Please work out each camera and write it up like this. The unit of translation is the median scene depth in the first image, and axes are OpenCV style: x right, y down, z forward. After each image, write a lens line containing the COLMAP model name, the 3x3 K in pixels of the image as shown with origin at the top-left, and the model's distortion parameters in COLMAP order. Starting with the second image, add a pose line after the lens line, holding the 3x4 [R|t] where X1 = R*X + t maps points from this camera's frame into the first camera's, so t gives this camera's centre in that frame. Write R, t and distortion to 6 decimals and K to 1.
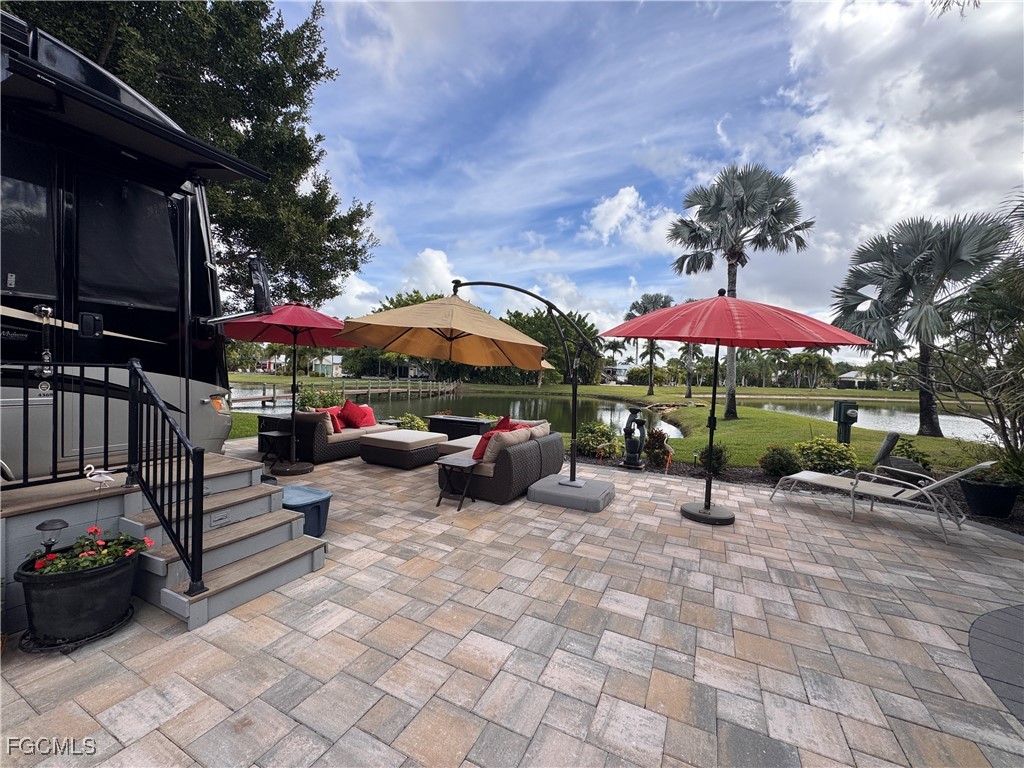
lens RADIAL K [[408.0, 0, 510.5], [0, 408.0, 383.5], [0, 0, 1]] dist [-0.002661, 0.000468]
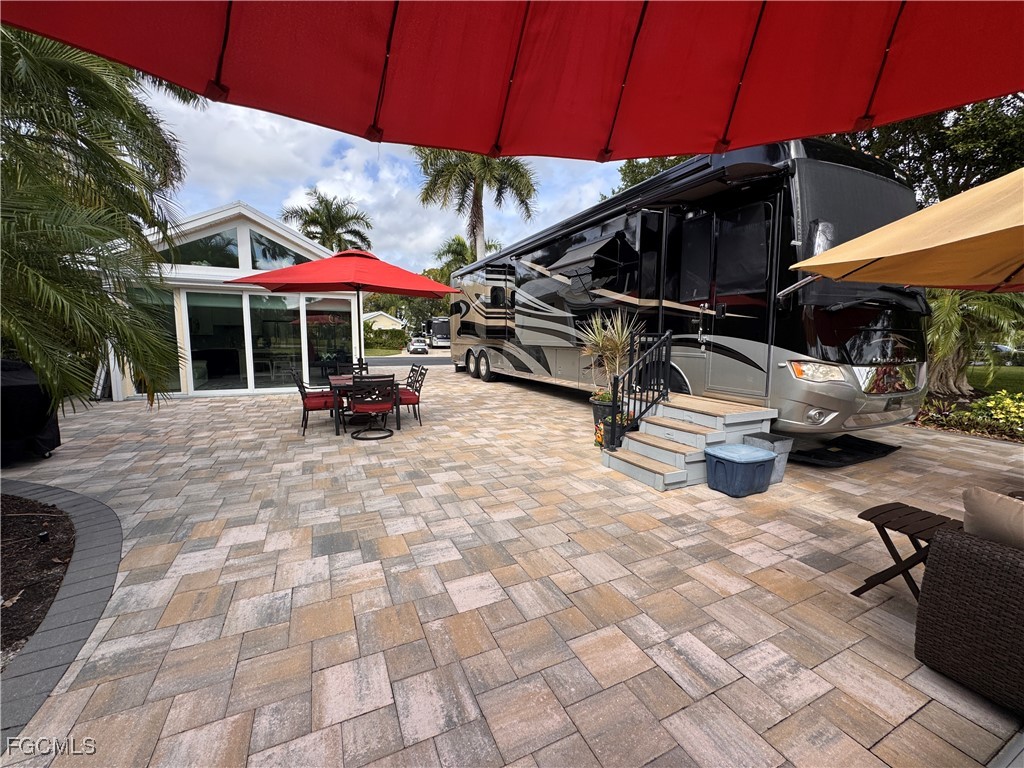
lens RADIAL K [[408.0, 0, 508.8], [0, 408.0, 384.6], [0, 0, 1]] dist [-0.002661, 0.000468]
pose [[-0.622825, 0.054512, -0.780460, 0.077096], [-0.048940, 0.992901, 0.108405, 0.001432], [0.780829, 0.105713, -0.615736, 0.134945]]
